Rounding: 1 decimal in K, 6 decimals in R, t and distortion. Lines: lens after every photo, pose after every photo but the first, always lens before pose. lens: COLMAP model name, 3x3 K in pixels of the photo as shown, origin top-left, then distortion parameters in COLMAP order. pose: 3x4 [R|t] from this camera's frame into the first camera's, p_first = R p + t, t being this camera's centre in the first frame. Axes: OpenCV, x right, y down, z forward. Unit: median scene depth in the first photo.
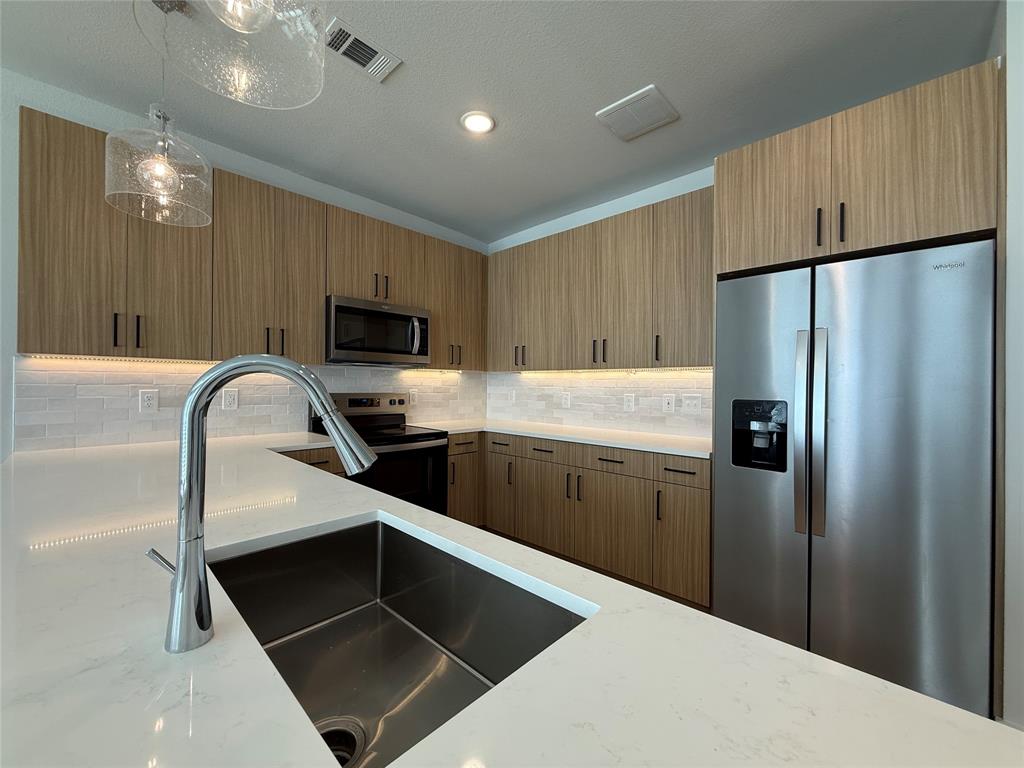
lens RADIAL K [[408.3, 0, 510.8], [0, 408.3, 383.3], [0, 0, 1]] dist [0.000124, 0.000233]
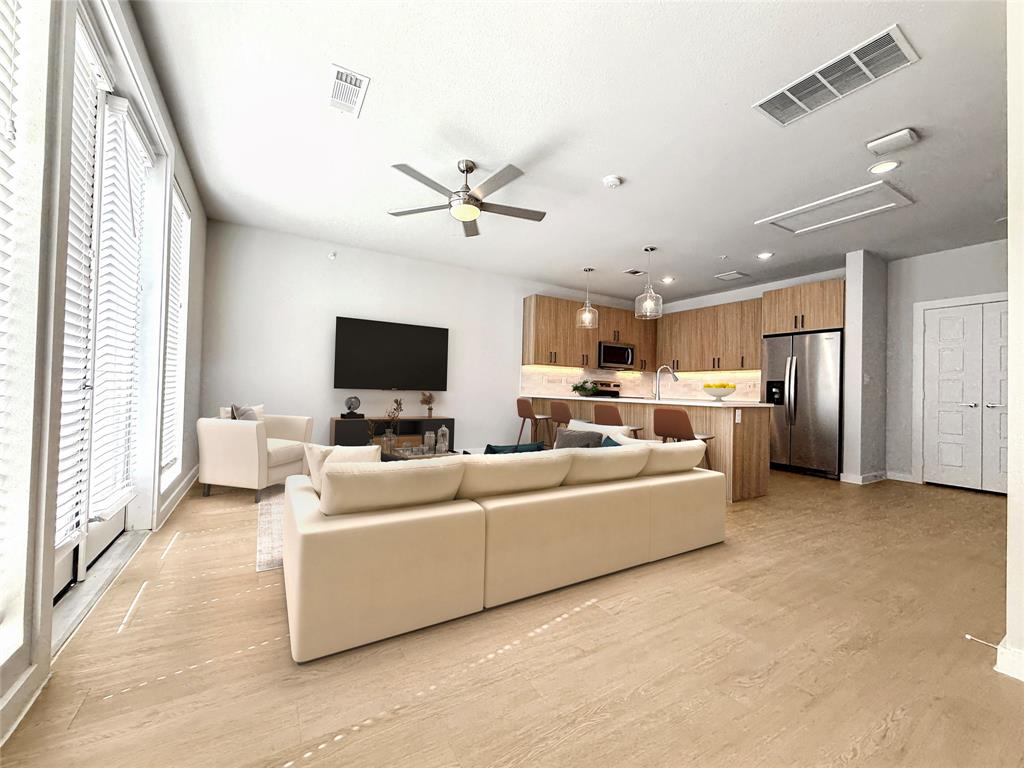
lens RADIAL K [[408.3, 0, 513.0], [0, 408.3, 385.2], [0, 0, 1]] dist [0.000124, 0.000233]
pose [[0.963788, 0.014198, -0.266291, -0.271422], [-0.017604, 0.999791, -0.010407, 0.089732], [0.266087, 0.014718, 0.963837, -1.520018]]
